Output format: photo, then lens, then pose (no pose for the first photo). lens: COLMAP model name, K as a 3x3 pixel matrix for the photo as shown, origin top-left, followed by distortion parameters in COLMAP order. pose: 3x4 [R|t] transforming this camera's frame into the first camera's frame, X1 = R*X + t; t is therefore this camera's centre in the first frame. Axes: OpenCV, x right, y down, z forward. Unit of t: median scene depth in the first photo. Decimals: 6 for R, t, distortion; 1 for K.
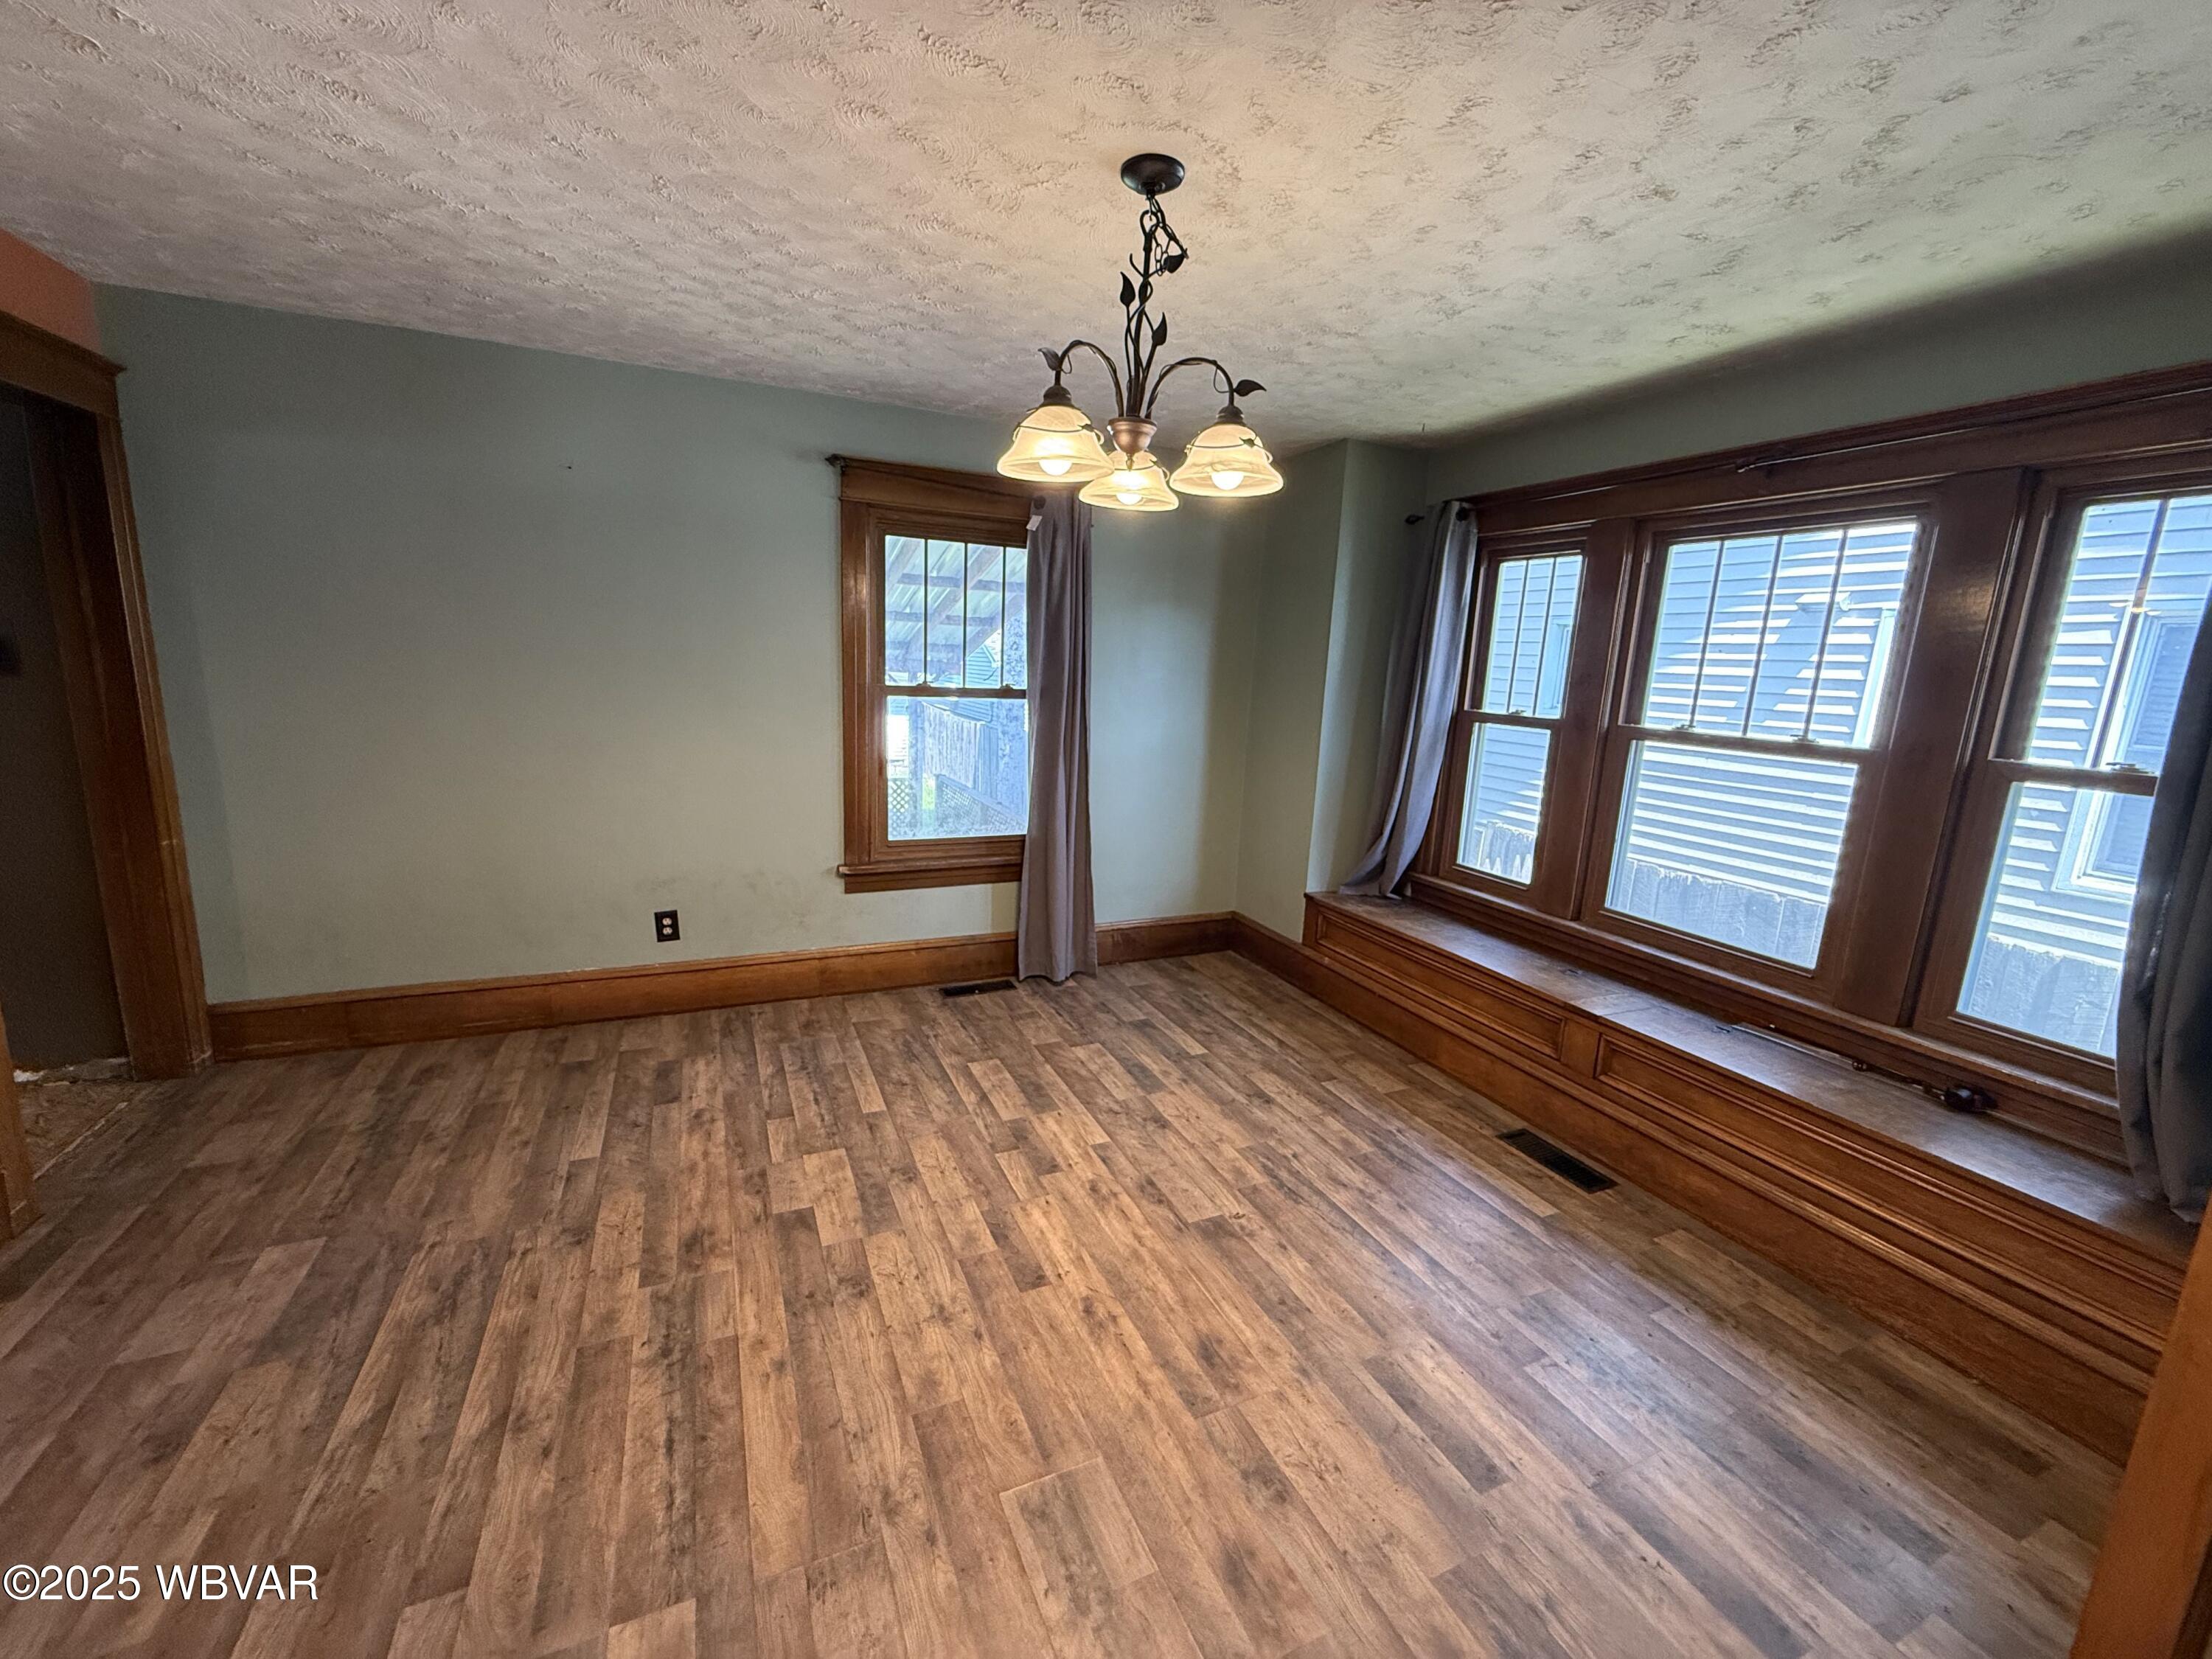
lens RADIAL K [[880.7, 0, 1104.5], [0, 880.7, 827.2], [0, 0, 1]] dist [-0.002993, 0.000357]
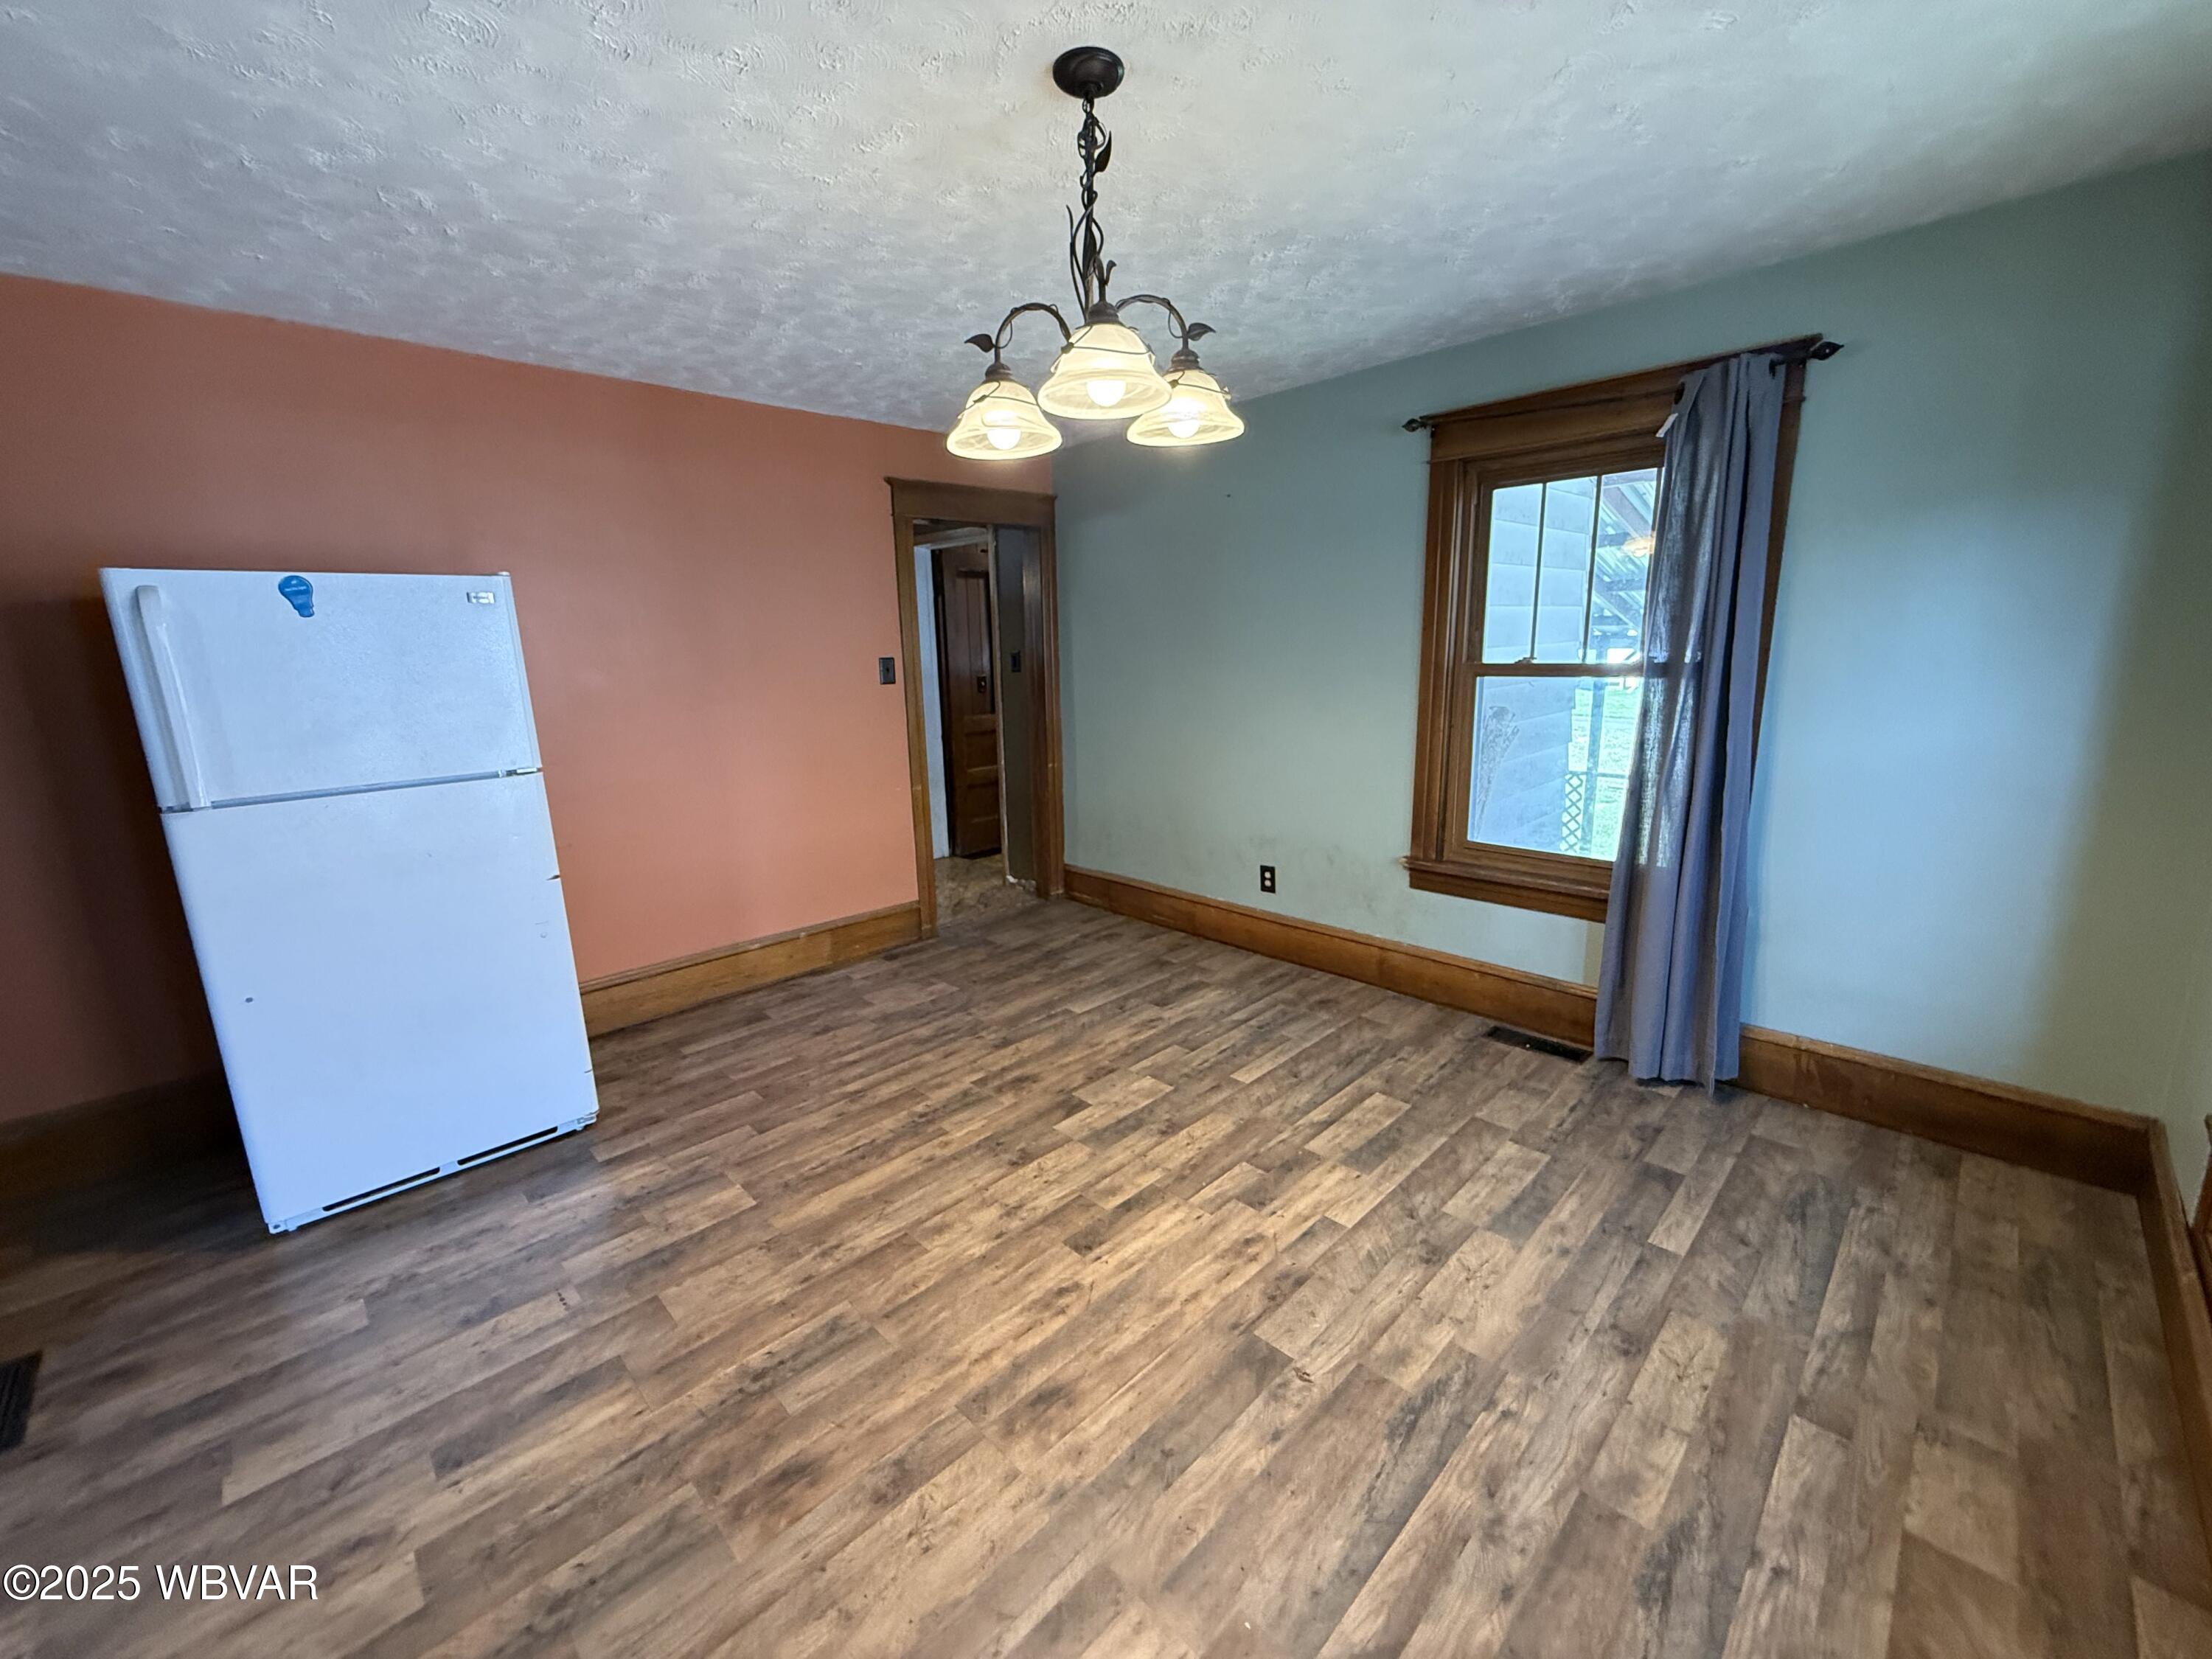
lens RADIAL K [[880.7, 0, 1096.2], [0, 880.7, 827.7], [0, 0, 1]] dist [-0.002993, 0.000357]
pose [[0.339342, 0.140999, -0.930036, 0.685253], [-0.138104, 0.985456, 0.099011, -0.051942], [0.930470, 0.094844, 0.353879, 0.523765]]
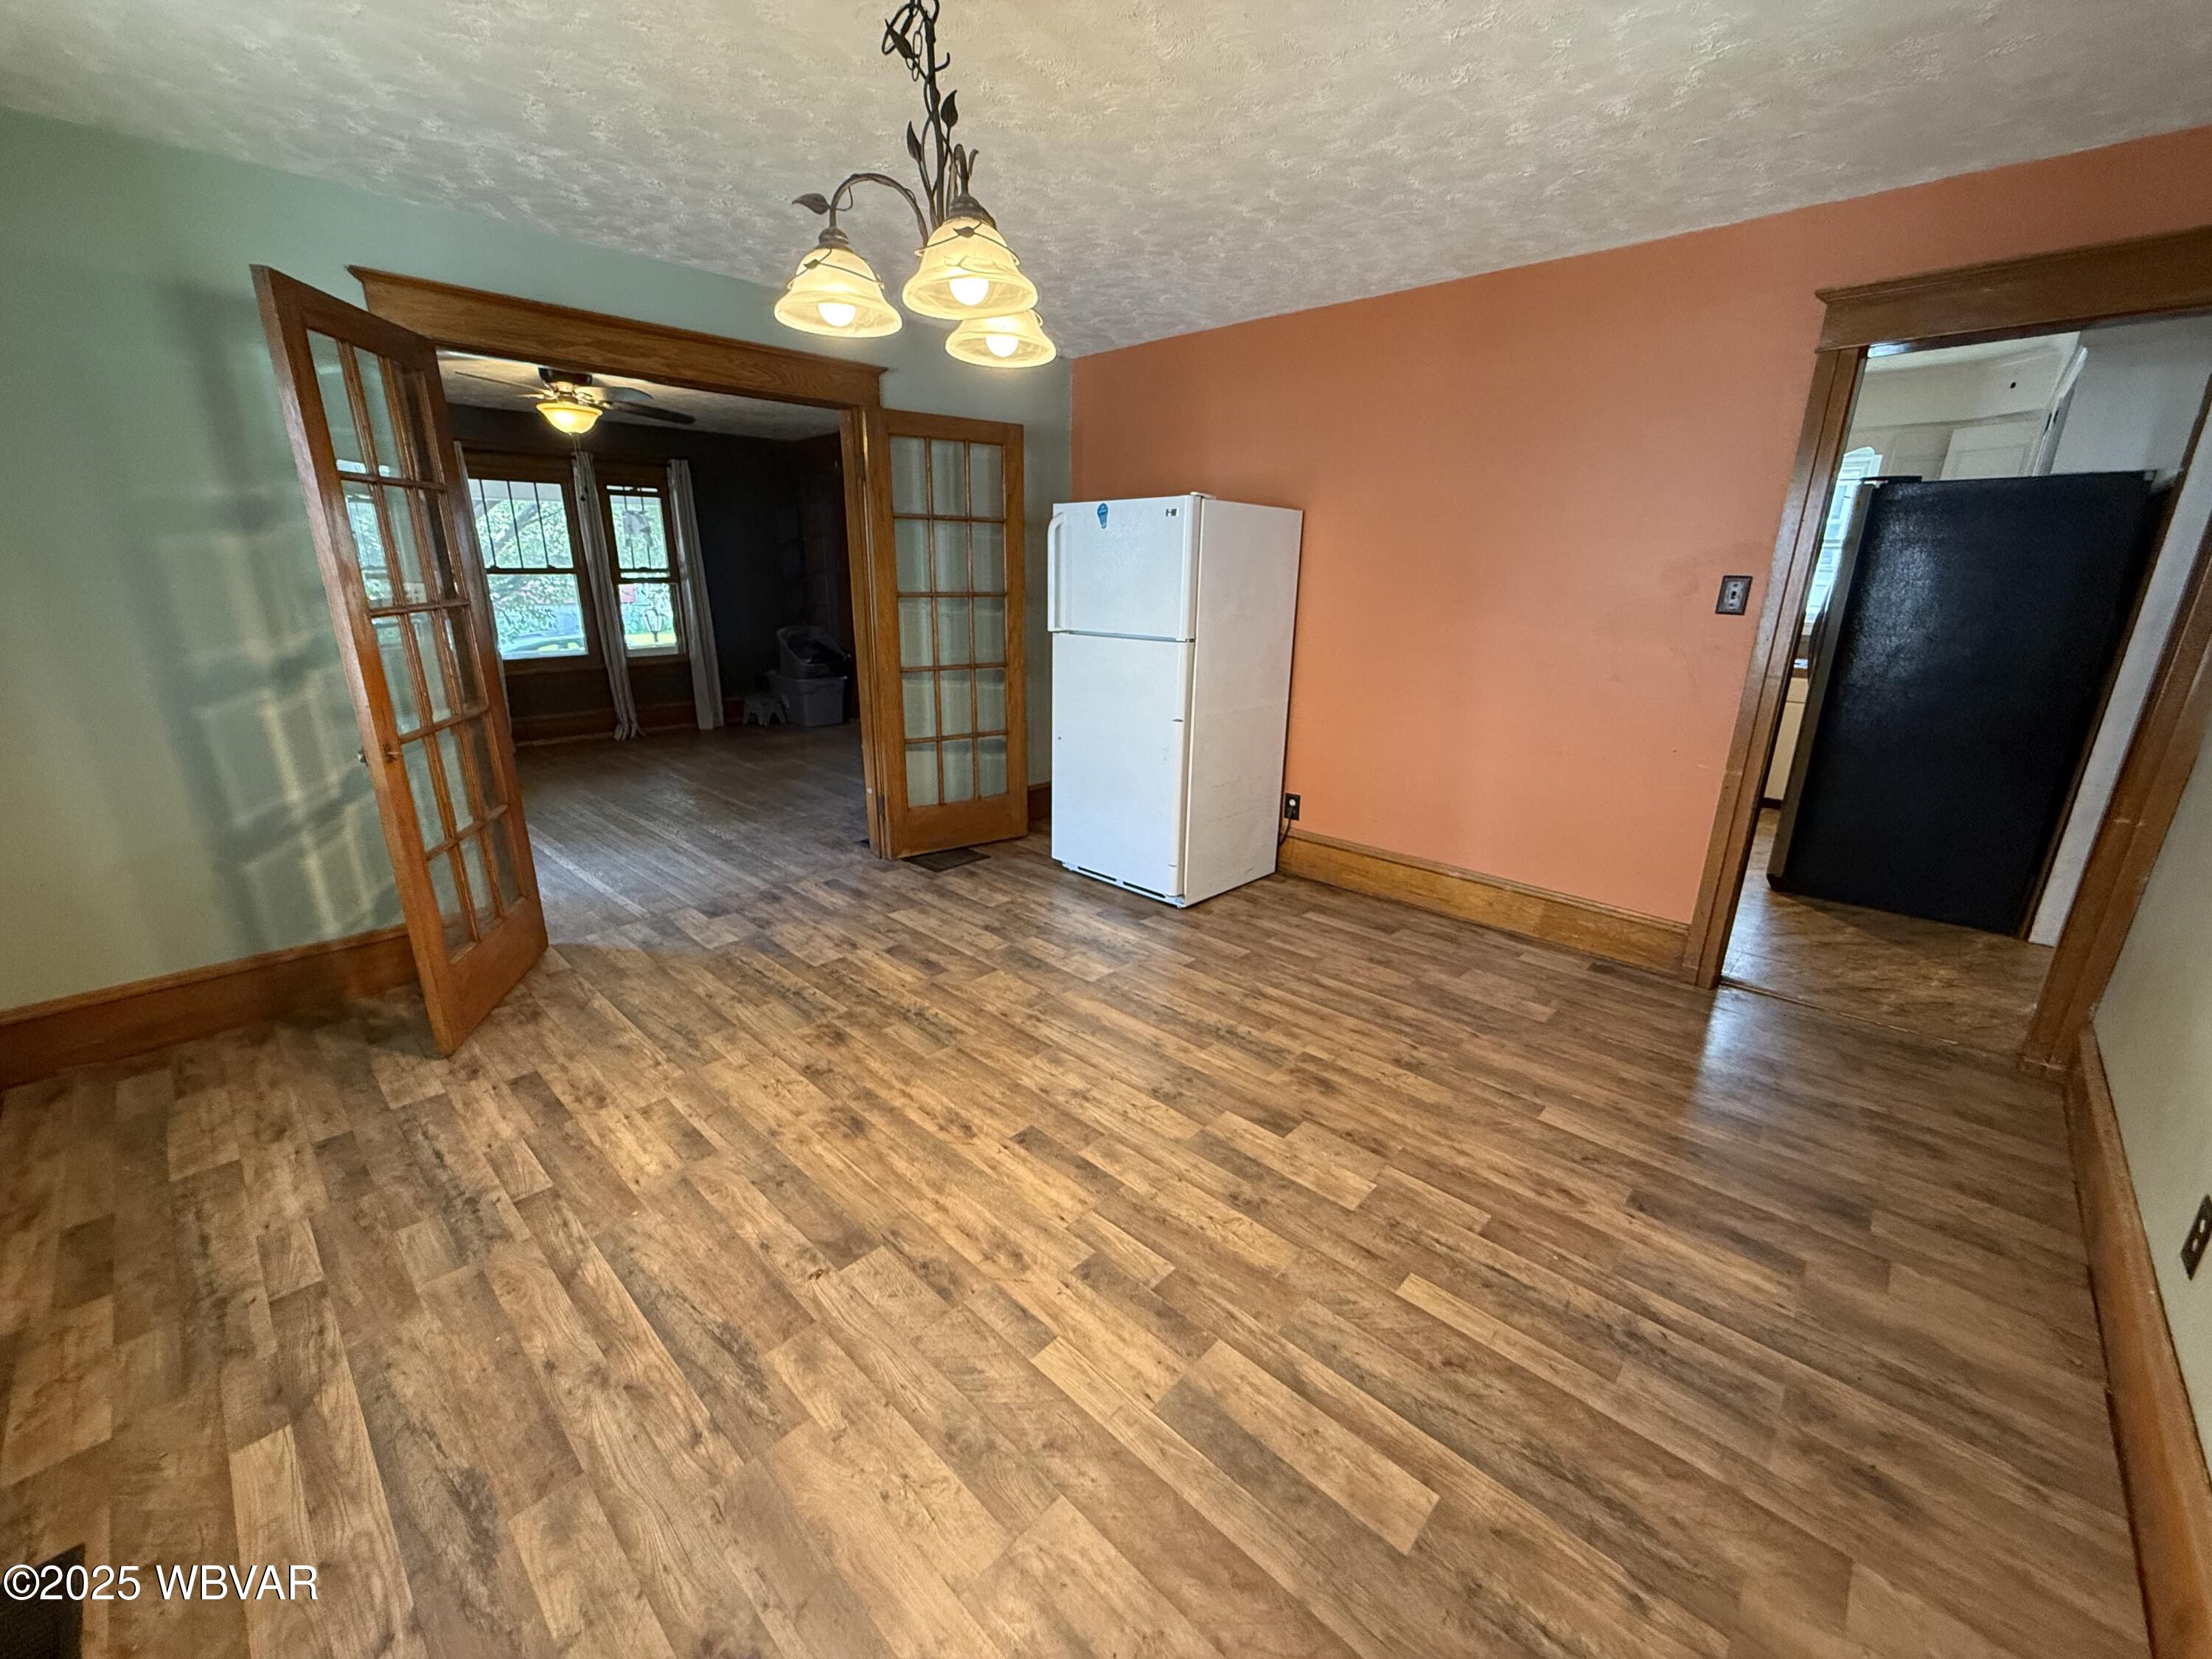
lens RADIAL K [[880.7, 0, 1103.4], [0, 880.7, 826.3], [0, 0, 1]] dist [-0.002993, 0.000357]
pose [[-0.924251, 0.055408, -0.377744, 0.183549], [-0.122845, 0.893636, 0.431653, -0.248837], [0.361483, 0.445360, -0.819137, 1.488453]]
